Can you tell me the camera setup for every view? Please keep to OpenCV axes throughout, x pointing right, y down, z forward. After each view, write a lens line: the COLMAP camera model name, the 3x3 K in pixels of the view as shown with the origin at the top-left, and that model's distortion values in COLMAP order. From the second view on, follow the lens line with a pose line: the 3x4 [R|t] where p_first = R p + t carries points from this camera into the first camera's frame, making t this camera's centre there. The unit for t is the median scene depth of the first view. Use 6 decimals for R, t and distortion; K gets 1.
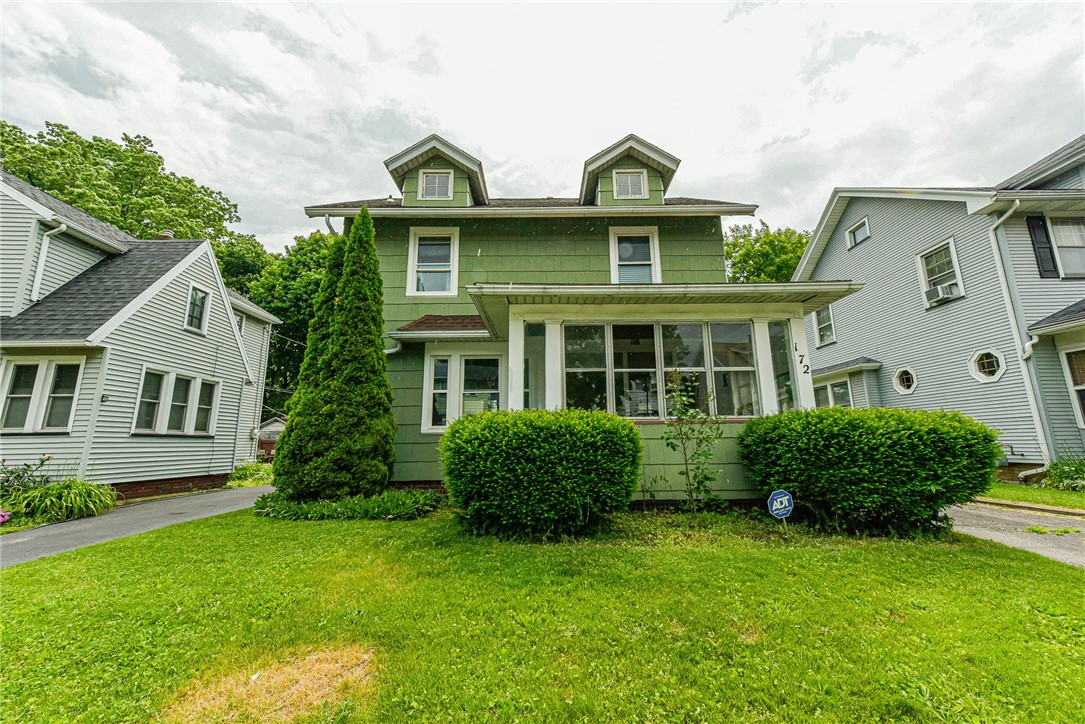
lens RADIAL K [[424.5, 0, 548.1], [0, 424.5, 366.1], [0, 0, 1]] dist [0.010179, 0.000487]
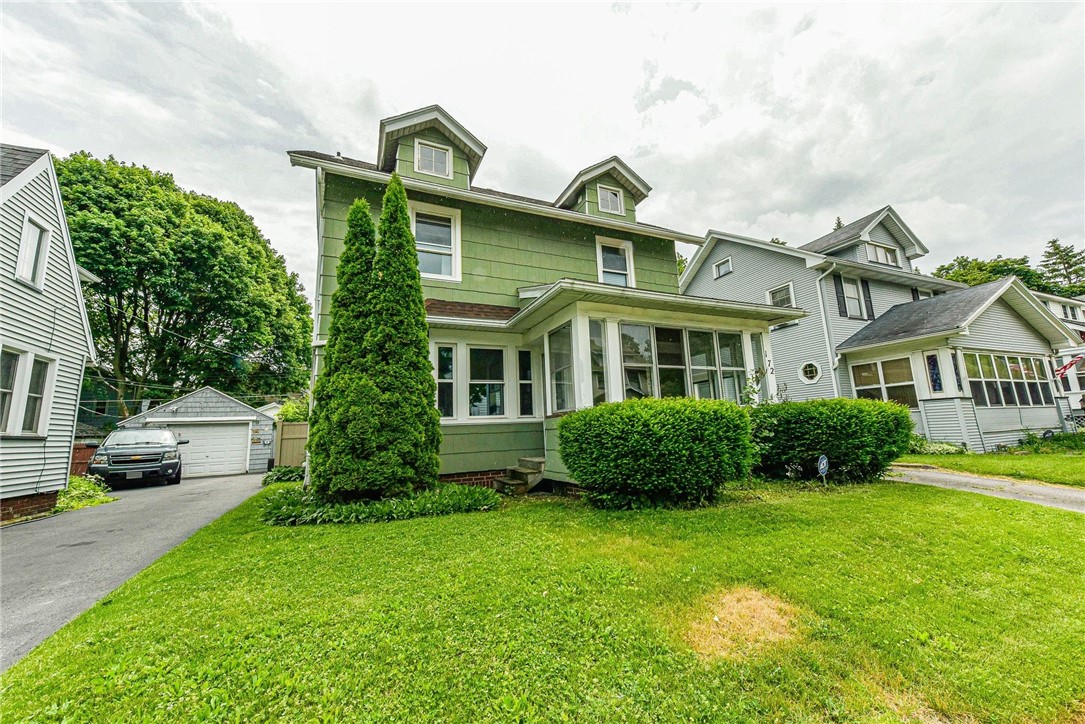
lens RADIAL K [[424.5, 0, 552.0], [0, 424.5, 365.5], [0, 0, 1]] dist [0.010179, 0.000487]
pose [[0.911733, 0.039431, 0.408887, -0.398204], [-0.043533, 0.999052, 0.000725, 0.013509], [-0.408470, -0.018461, 0.912585, 0.035863]]
